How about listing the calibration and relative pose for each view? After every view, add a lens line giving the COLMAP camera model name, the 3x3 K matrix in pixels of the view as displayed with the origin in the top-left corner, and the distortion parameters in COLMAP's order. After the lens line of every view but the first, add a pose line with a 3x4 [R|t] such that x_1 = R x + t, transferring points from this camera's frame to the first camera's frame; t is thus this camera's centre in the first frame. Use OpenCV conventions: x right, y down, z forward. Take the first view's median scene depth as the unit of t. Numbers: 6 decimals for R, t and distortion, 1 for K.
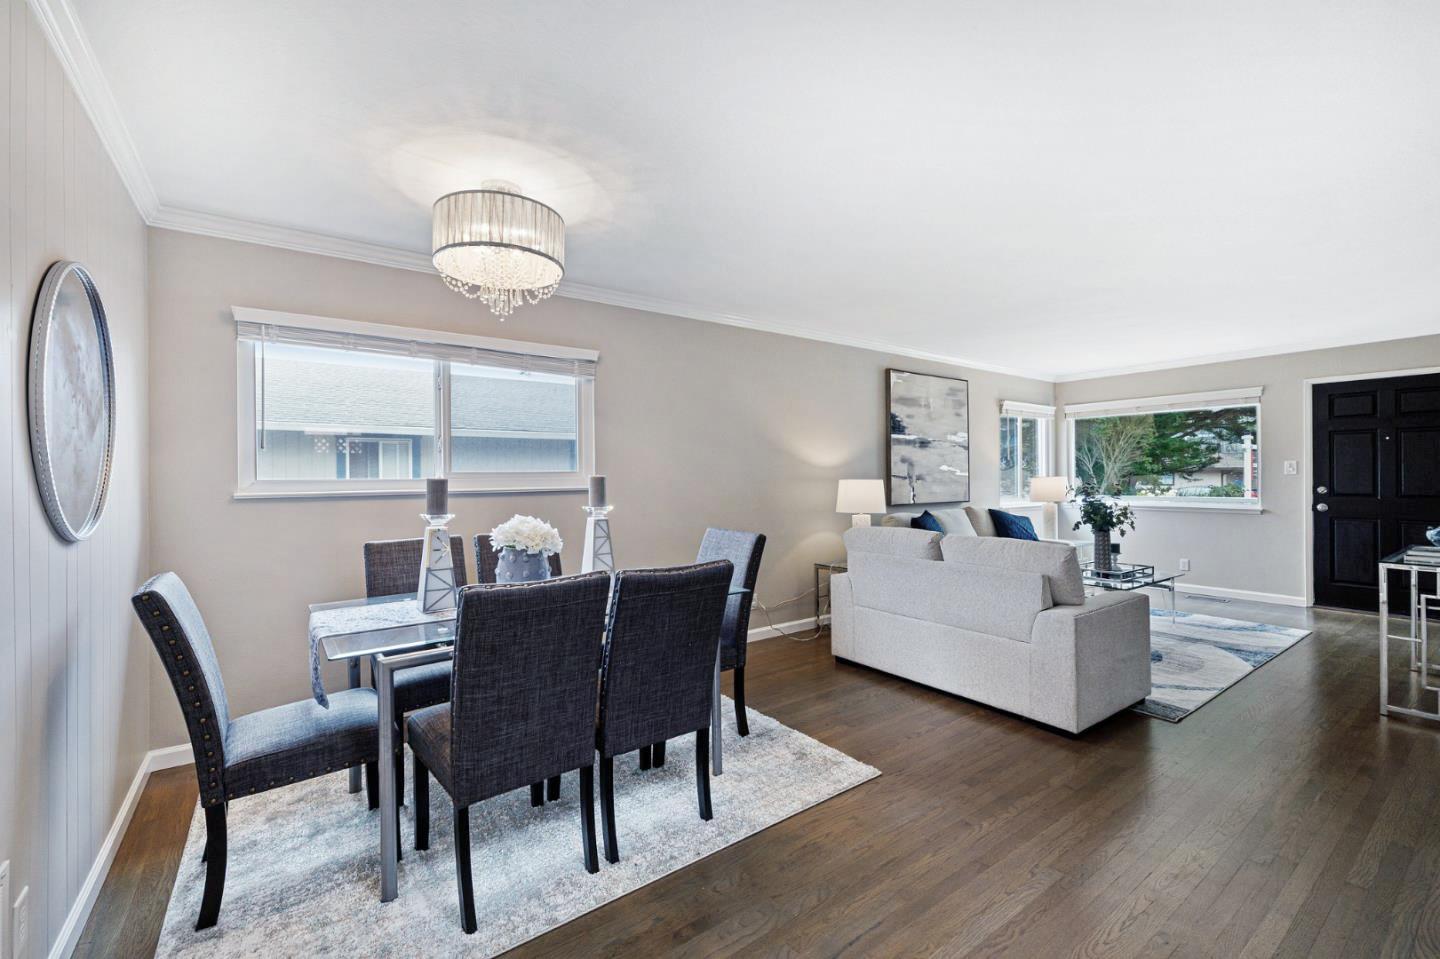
lens RADIAL K [[611.1, 0, 710.4], [0, 611.1, 468.5], [0, 0, 1]] dist [-0.001353, -0.000452]
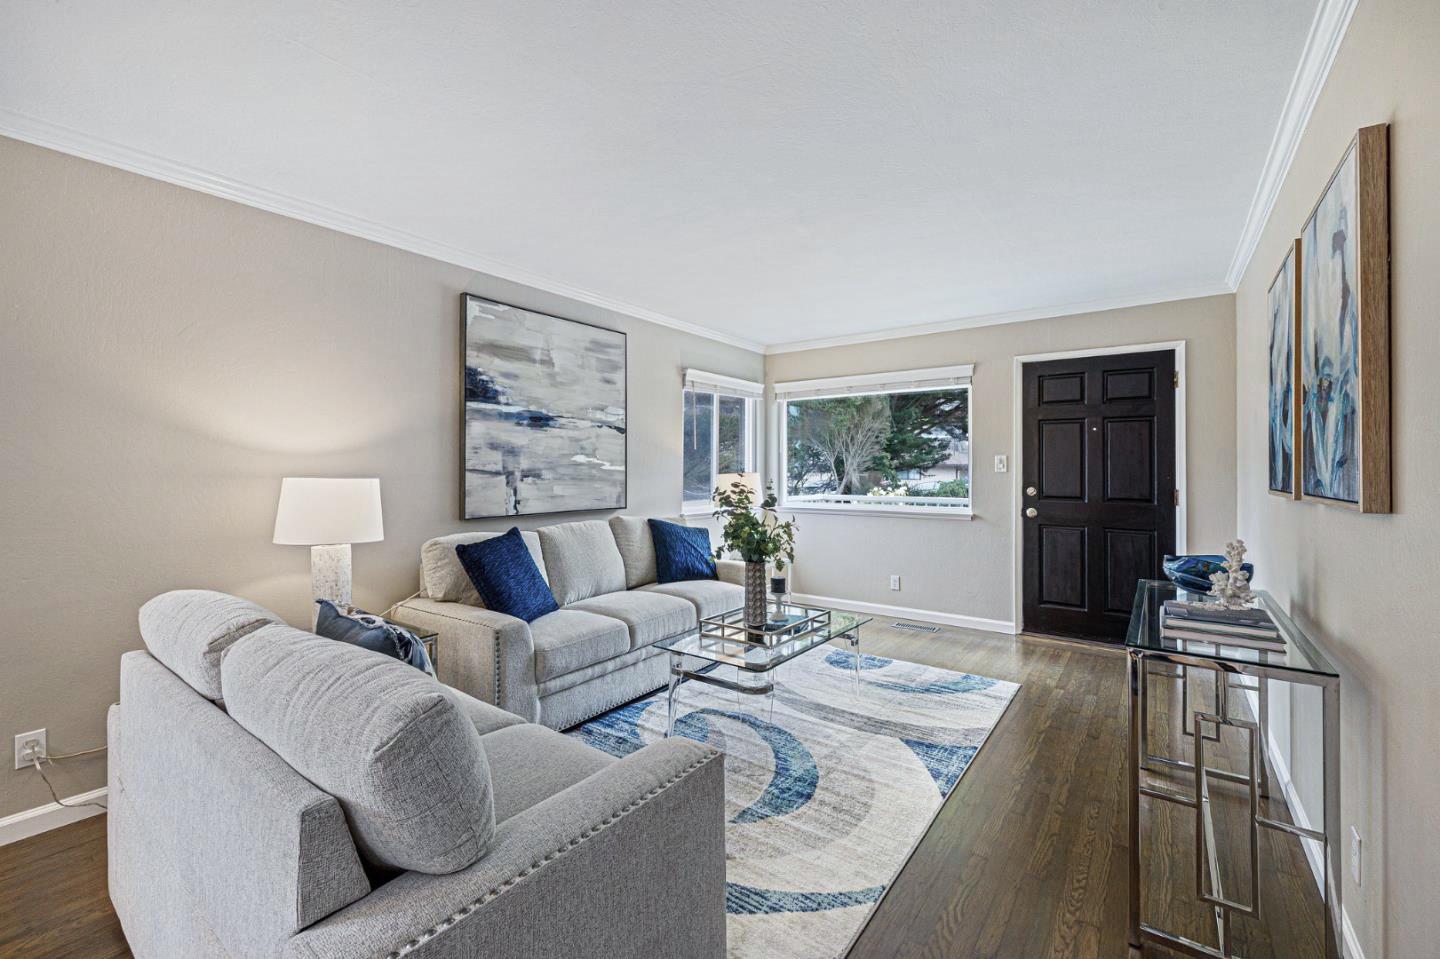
lens RADIAL K [[603.2, 0, 717.0], [0, 603.2, 452.5], [0, 0, 1]] dist [-0.014776, -0.000148]
pose [[0.951698, 0.015977, 0.306620, 0.333314], [-0.011501, 0.999799, -0.016400, 0.001067], [-0.306821, 0.012082, 0.951691, 0.341314]]
